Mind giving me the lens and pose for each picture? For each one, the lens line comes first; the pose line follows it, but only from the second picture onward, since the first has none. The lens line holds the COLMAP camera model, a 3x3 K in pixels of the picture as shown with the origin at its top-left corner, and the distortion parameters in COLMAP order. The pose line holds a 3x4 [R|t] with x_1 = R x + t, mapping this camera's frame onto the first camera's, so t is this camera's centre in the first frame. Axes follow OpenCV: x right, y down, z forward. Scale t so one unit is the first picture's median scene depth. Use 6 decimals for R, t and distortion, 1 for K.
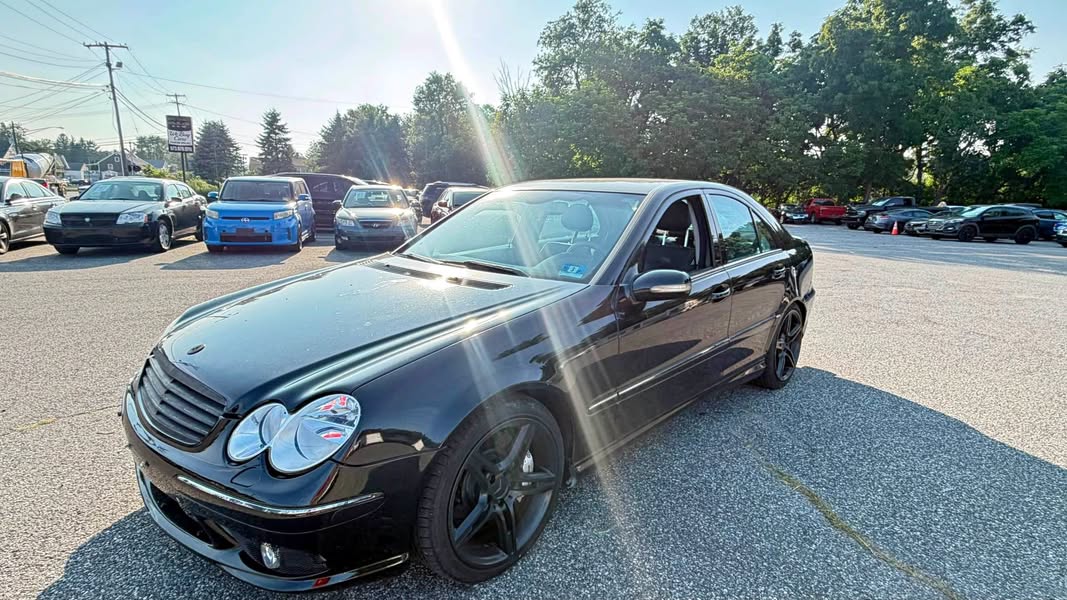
lens RADIAL K [[589.1, 0, 533.1], [0, 589.1, 303.5], [0, 0, 1]] dist [-0.002166, -0.001374]
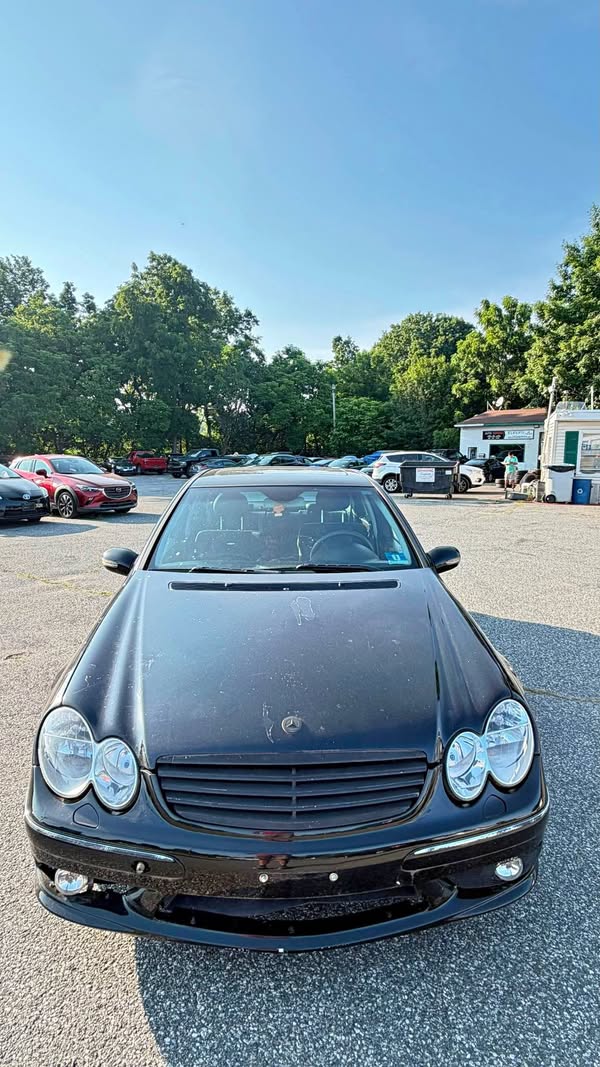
lens RADIAL K [[589.1, 0, 301.7], [0, 589.1, 528.7], [0, 0, 1]] dist [-0.002166, -0.001374]
pose [[0.670983, -0.122072, 0.731355, -0.128648], [0.146382, 0.988750, 0.030736, -0.024896], [-0.726880, 0.086434, 0.681304, 0.044747]]
